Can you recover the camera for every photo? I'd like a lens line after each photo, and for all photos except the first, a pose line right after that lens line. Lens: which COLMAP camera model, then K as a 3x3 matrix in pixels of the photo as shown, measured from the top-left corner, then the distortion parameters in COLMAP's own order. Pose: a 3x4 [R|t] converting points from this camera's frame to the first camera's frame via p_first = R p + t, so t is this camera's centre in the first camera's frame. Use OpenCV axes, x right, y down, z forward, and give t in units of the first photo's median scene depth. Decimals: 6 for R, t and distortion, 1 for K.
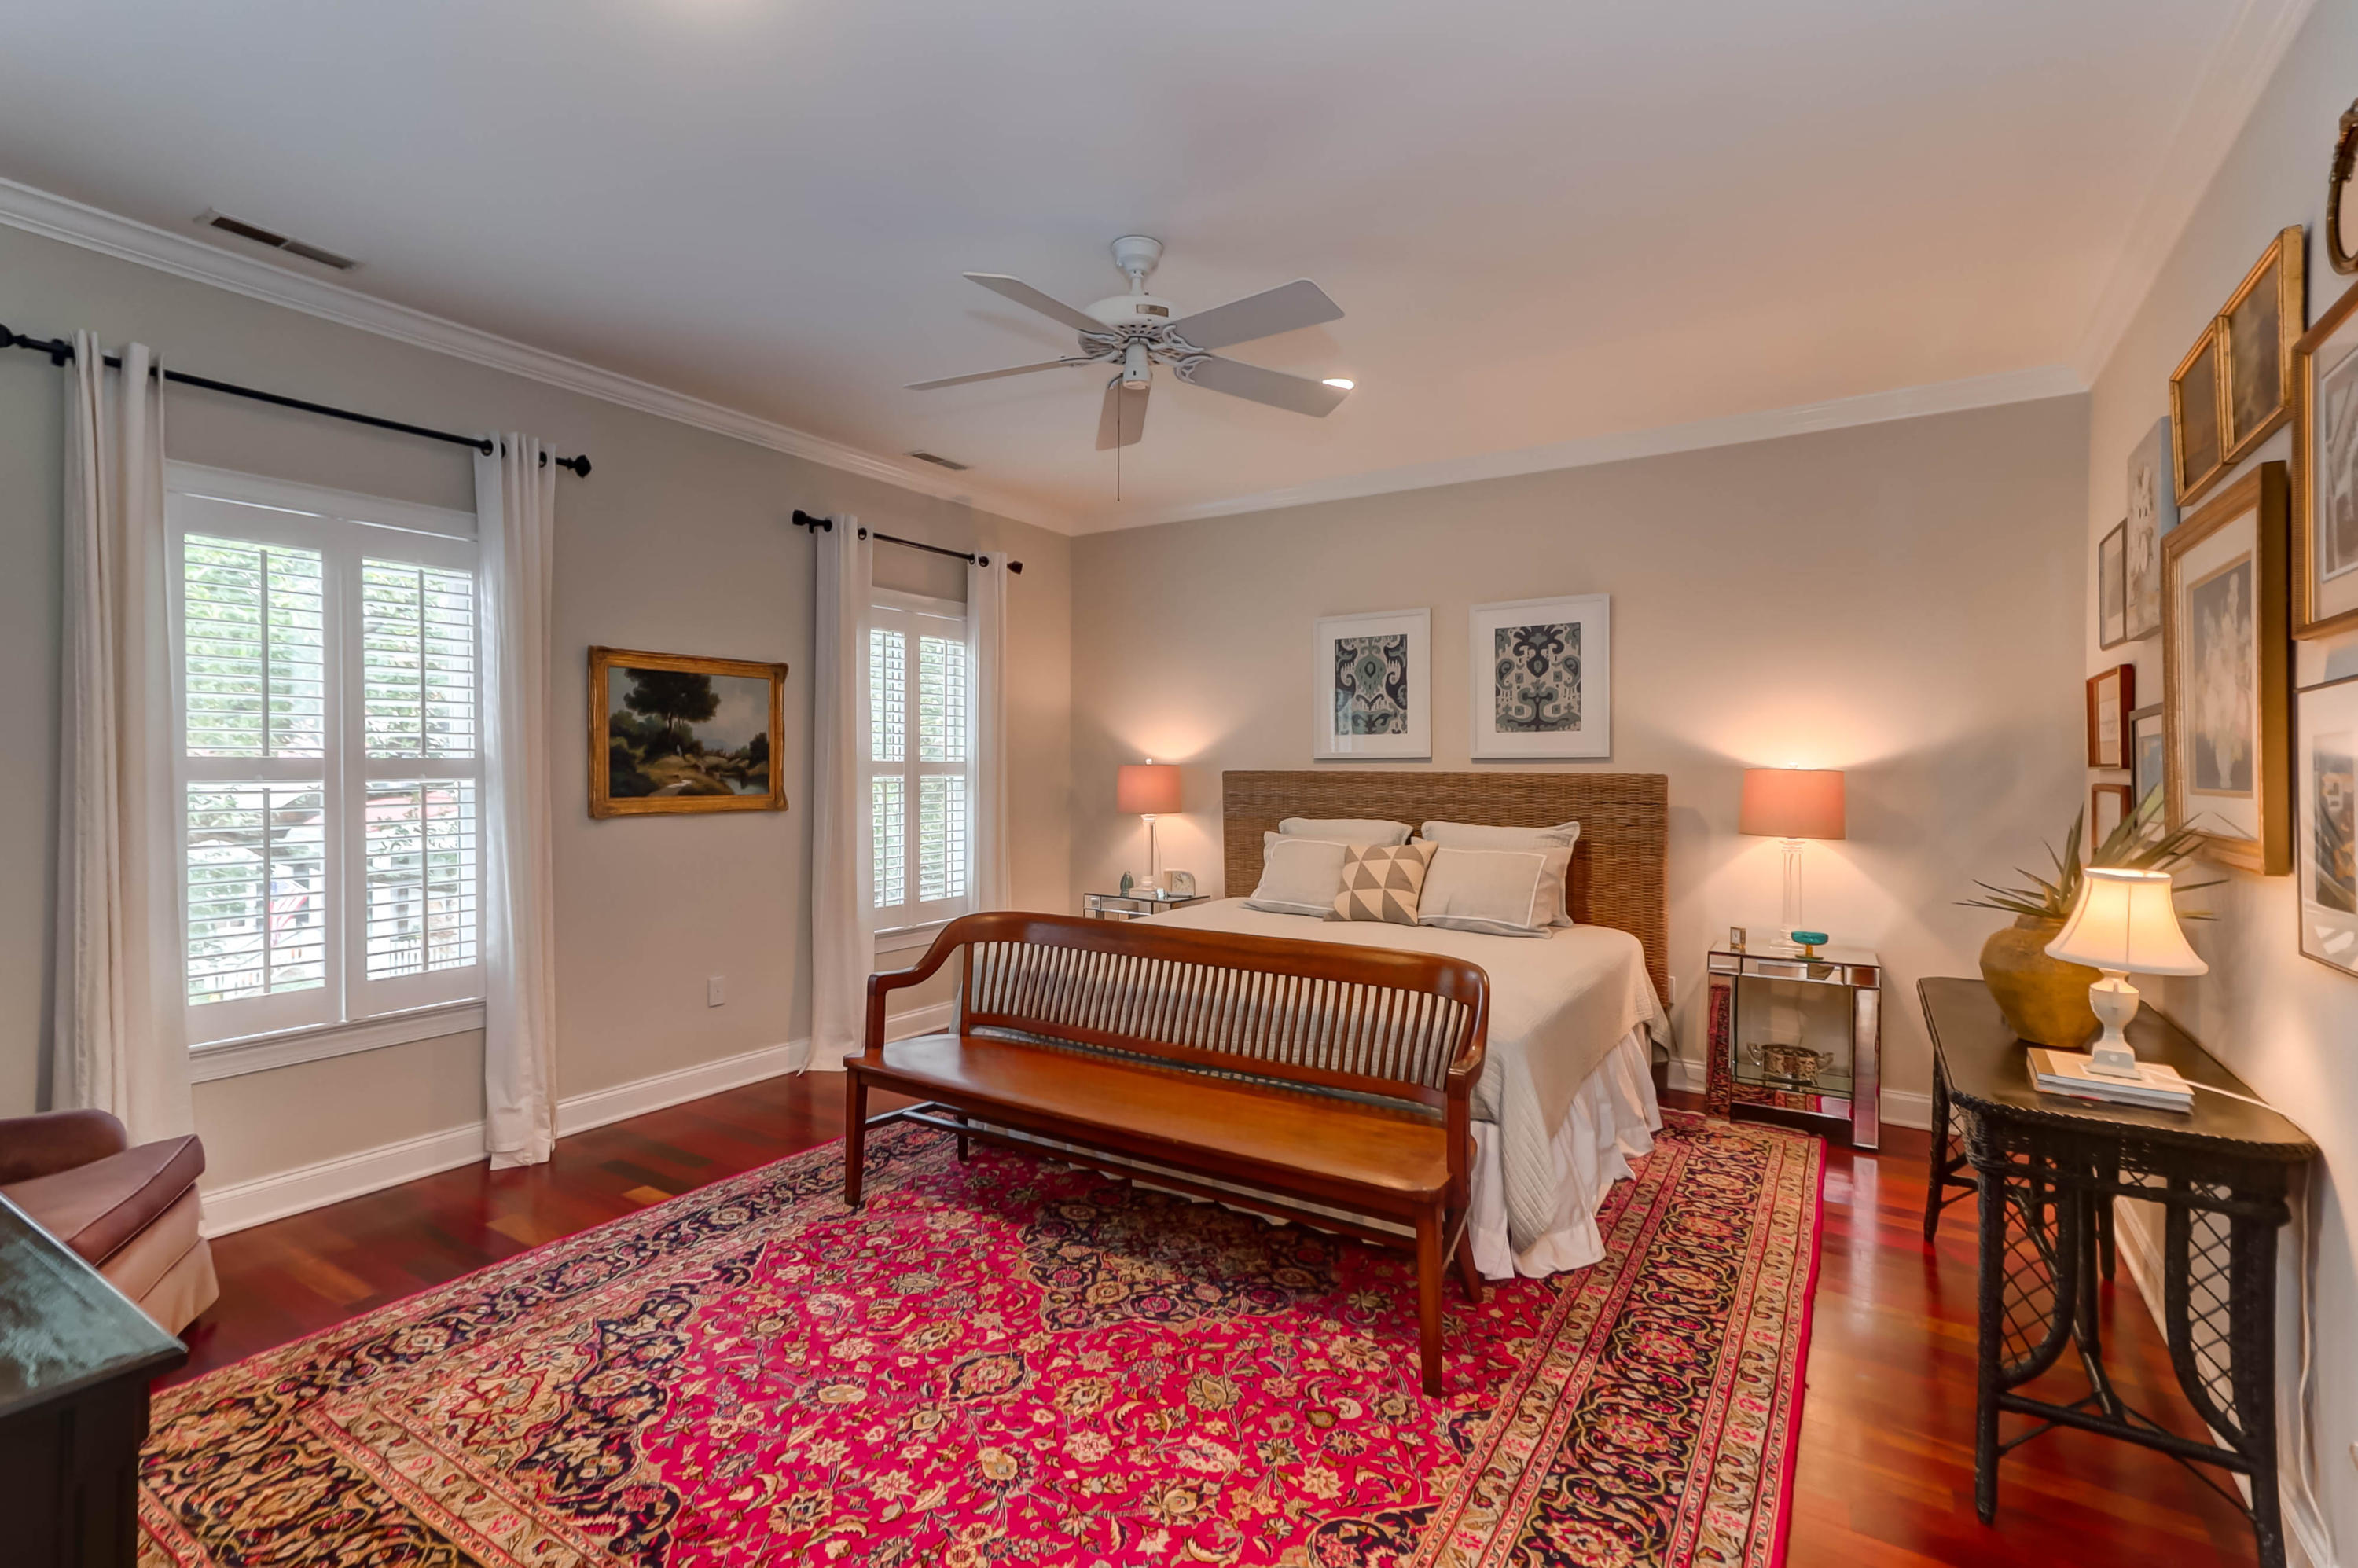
lens RADIAL K [[1085.7, 0, 1176.2], [0, 1085.7, 776.7], [0, 0, 1]] dist [0.022158, -0.000155]
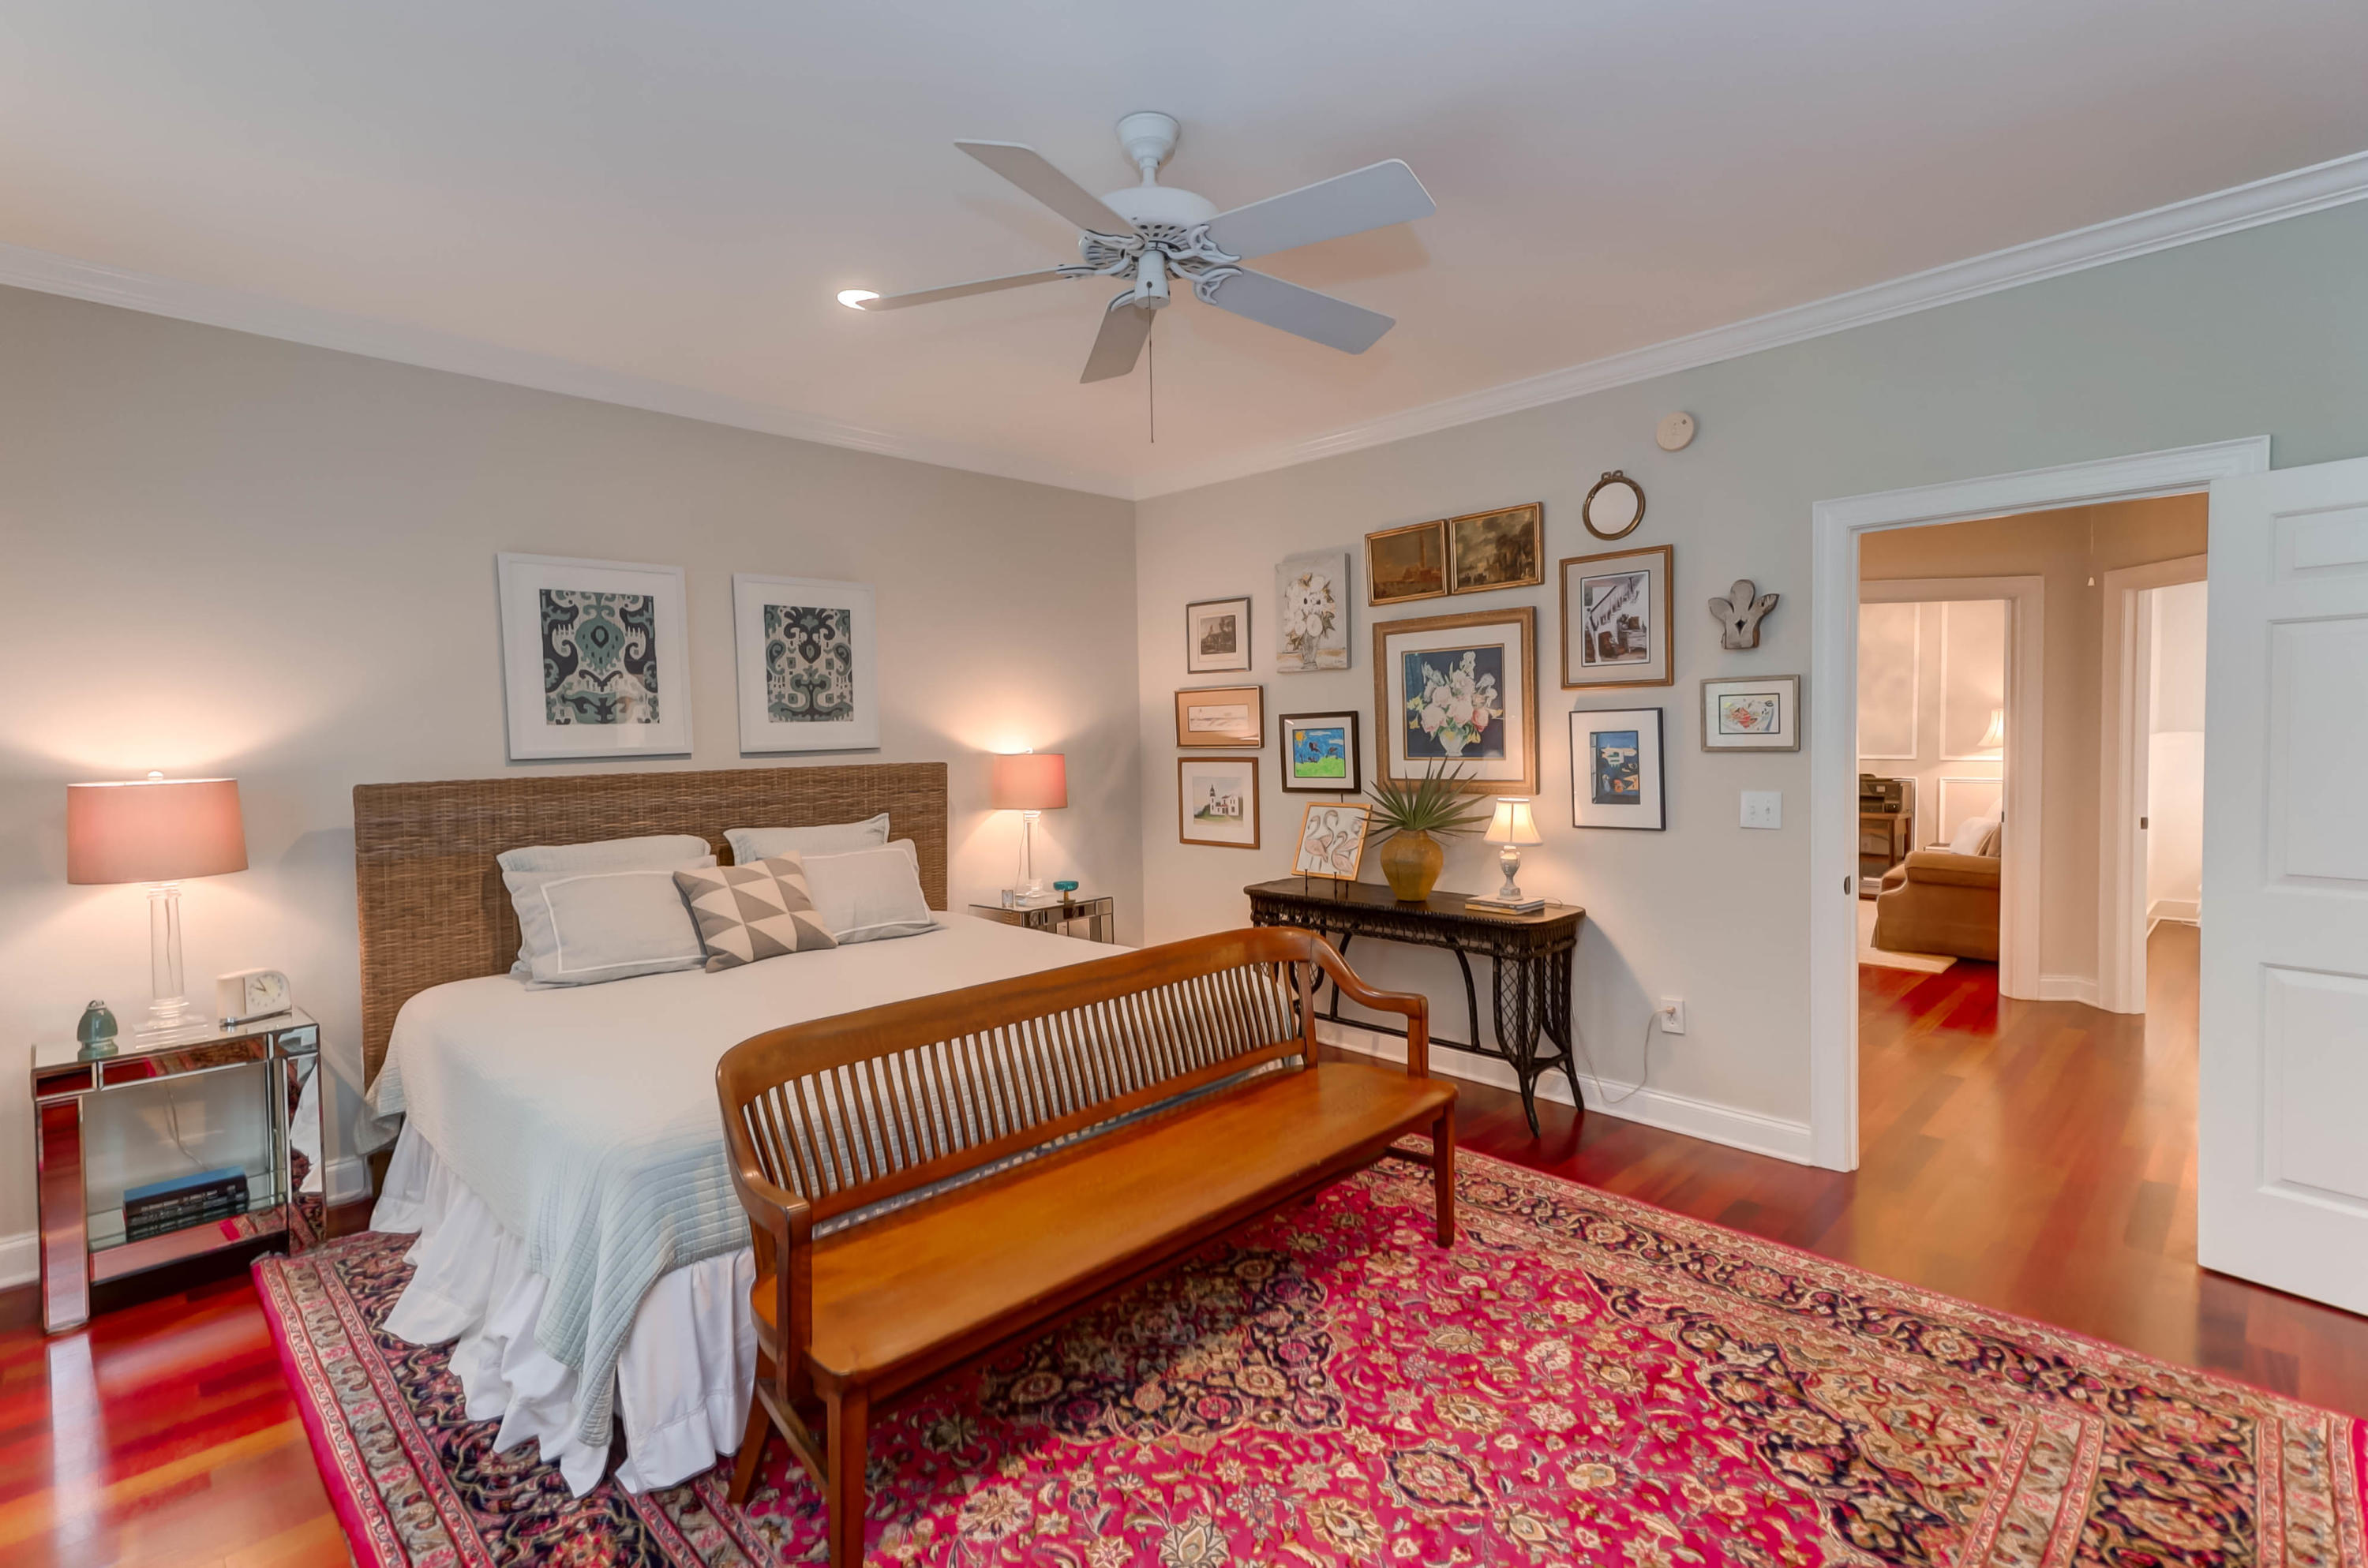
lens RADIAL K [[1090.1, 0, 1177.1], [0, 1090.1, 773.9], [0, 0, 1]] dist [0.022158, -0.000155]
pose [[0.208371, -0.048417, 0.976851, -0.524971], [0.030227, 0.998616, 0.043048, -0.027933], [-0.977583, 0.020557, 0.209547, 0.506060]]
